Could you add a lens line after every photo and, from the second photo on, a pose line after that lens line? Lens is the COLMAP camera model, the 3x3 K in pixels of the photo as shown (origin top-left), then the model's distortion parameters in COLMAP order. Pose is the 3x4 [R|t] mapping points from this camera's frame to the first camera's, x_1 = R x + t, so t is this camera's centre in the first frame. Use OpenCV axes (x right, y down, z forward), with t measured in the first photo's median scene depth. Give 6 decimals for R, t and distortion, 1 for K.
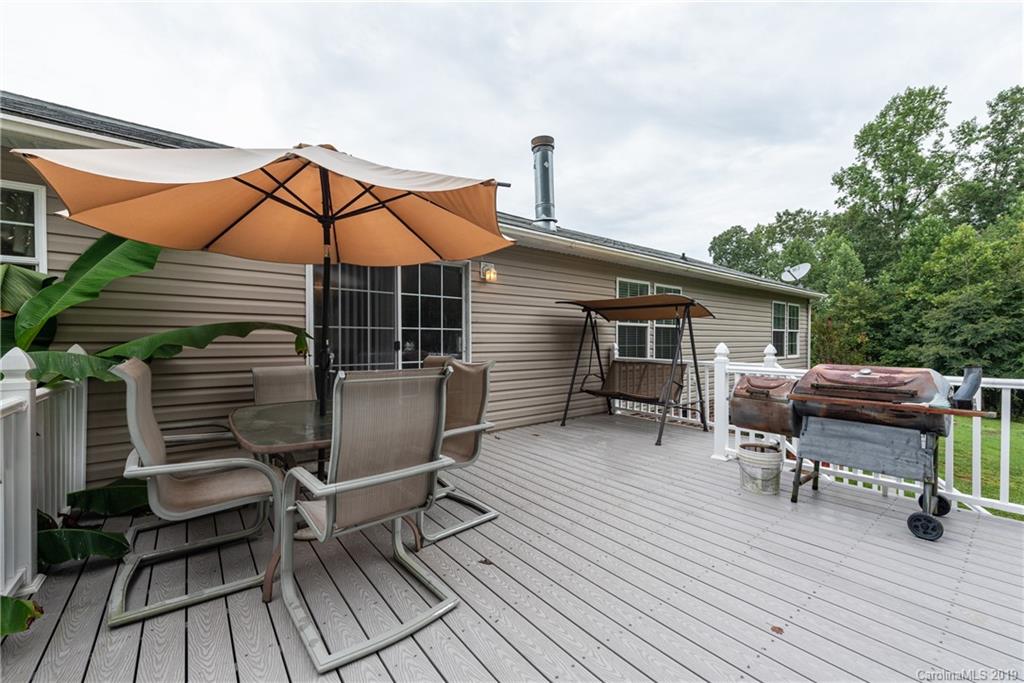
lens RADIAL K [[405.6, 0, 531.5], [0, 405.6, 338.5], [0, 0, 1]] dist [0.012022, -0.002006]
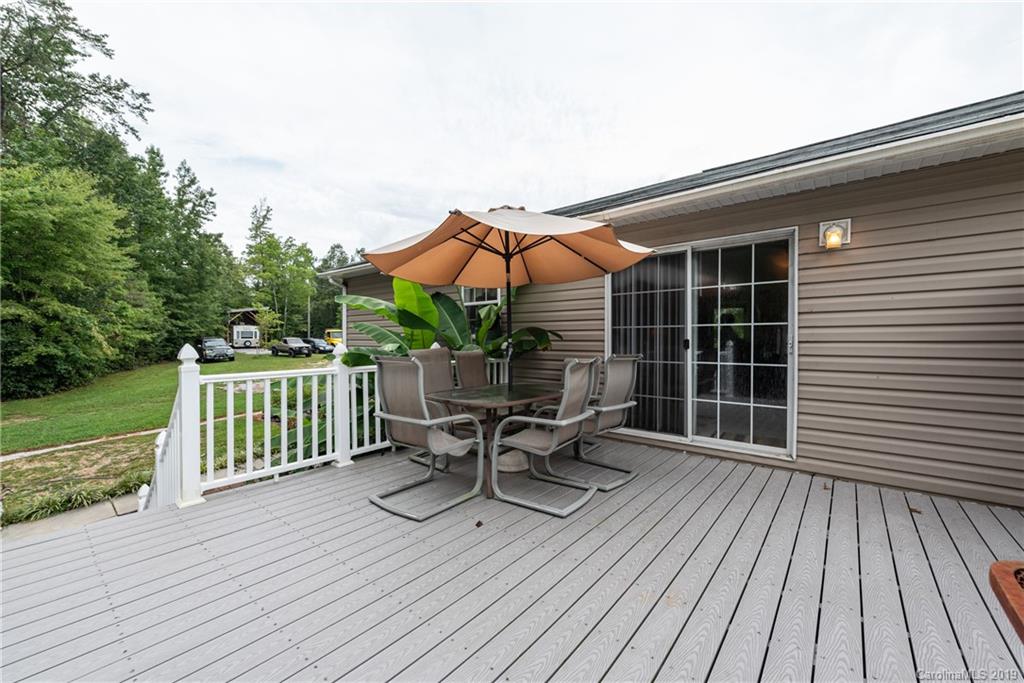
lens RADIAL K [[405.6, 0, 513.3], [0, 405.6, 339.6], [0, 0, 1]] dist [0.012022, -0.002006]
pose [[0.190764, 0.000404, -0.981636, 0.613510], [0.009238, 0.999955, 0.002207, 0.001265], [0.981592, -0.009490, 0.190752, 0.493425]]
